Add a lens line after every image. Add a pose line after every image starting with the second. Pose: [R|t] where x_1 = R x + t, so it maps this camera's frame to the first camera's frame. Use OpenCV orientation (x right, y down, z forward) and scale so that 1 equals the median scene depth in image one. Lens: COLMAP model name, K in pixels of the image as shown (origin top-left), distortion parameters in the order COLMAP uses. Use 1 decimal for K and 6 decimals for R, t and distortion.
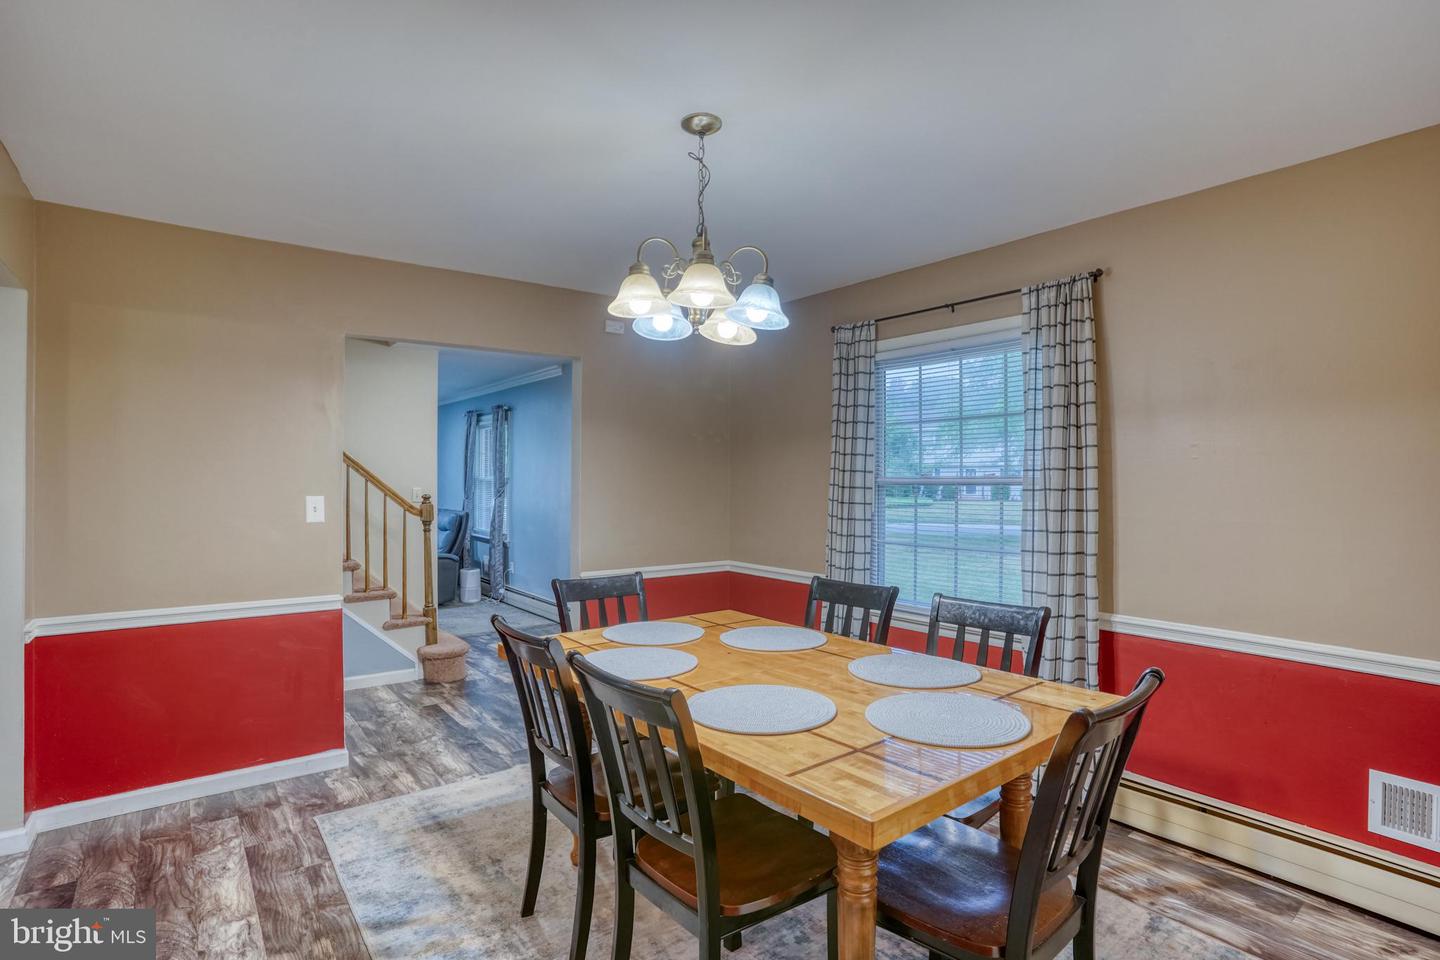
lens RADIAL K [[710.5, 0, 717.7], [0, 710.5, 480.5], [0, 0, 1]] dist [-0.066363, 0.024654]
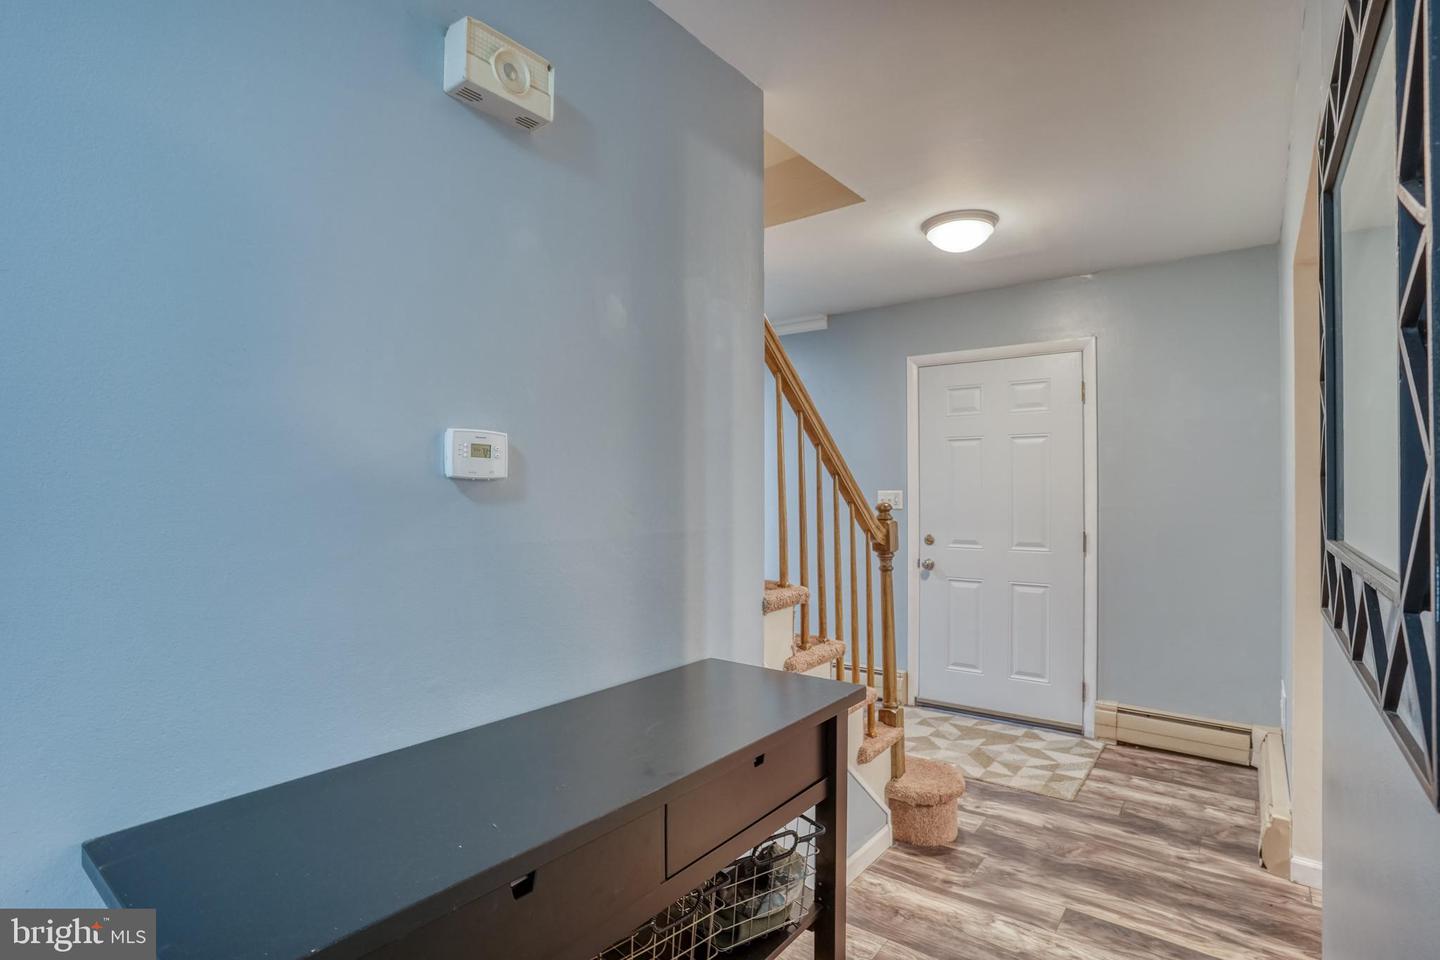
lens RADIAL K [[710.5, 0, 720.6], [0, 710.5, 480.2], [0, 0, 1]] dist [-0.066363, 0.024654]
pose [[0.968173, -0.002543, 0.250267, -0.767840], [0.002522, 0.999997, 0.000406, 0.000636], [-0.250267, 0.000238, 0.968177, 0.562499]]
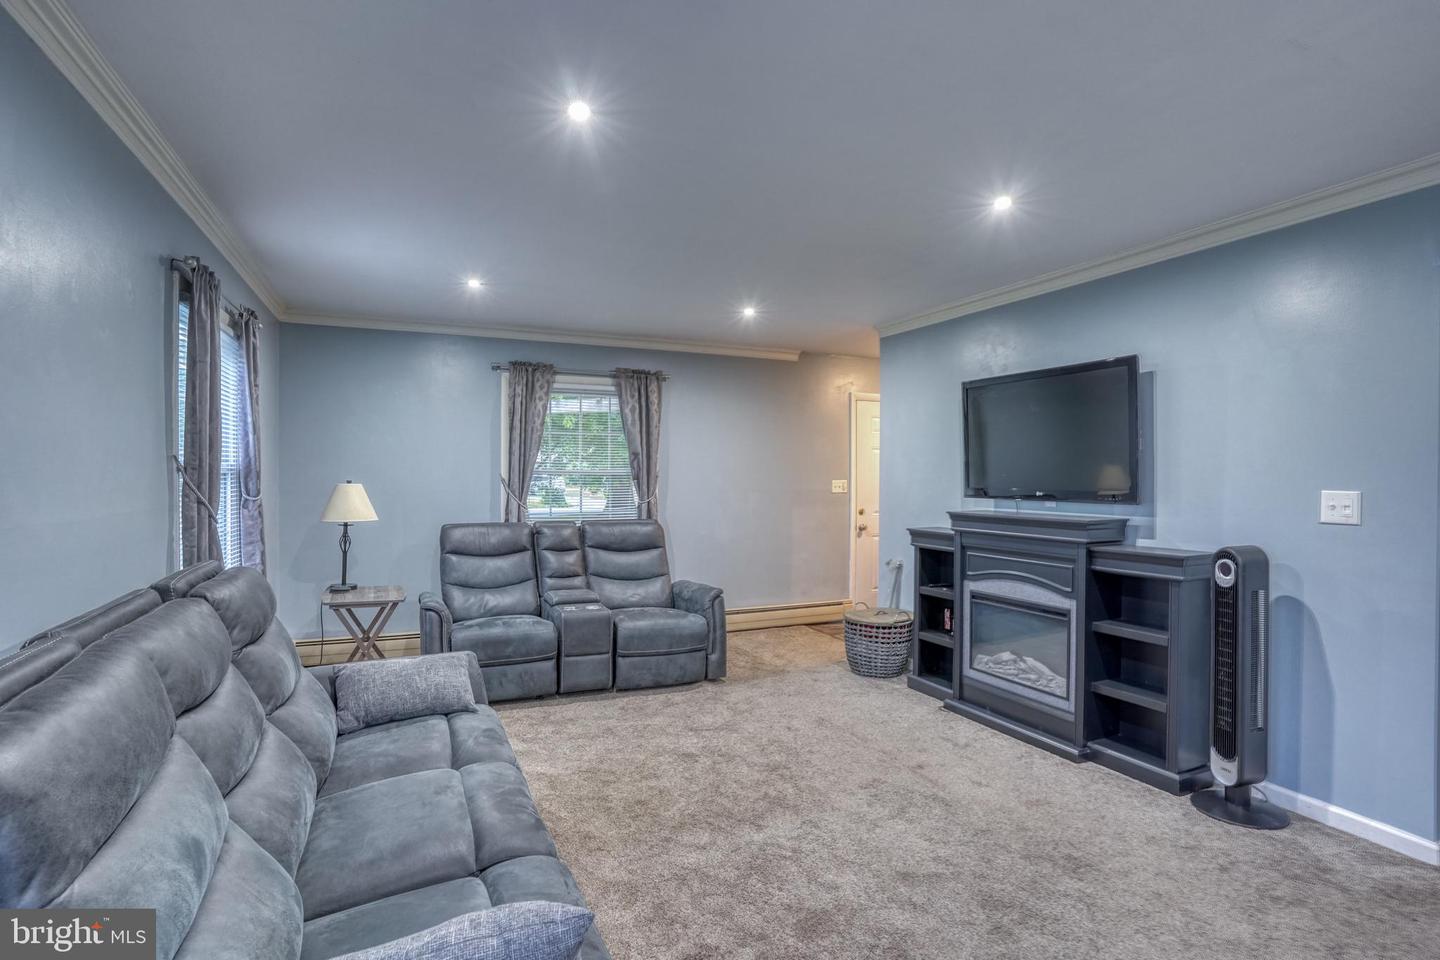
lens RADIAL K [[710.5, 0, 703.9], [0, 710.5, 460.0], [0, 0, 1]] dist [-0.066363, 0.024654]
pose [[0.262937, 0.011415, 0.964746, -1.422703], [-0.007648, 0.999923, -0.009746, -0.005873], [-0.964783, -0.004816, 0.263004, 1.069272]]
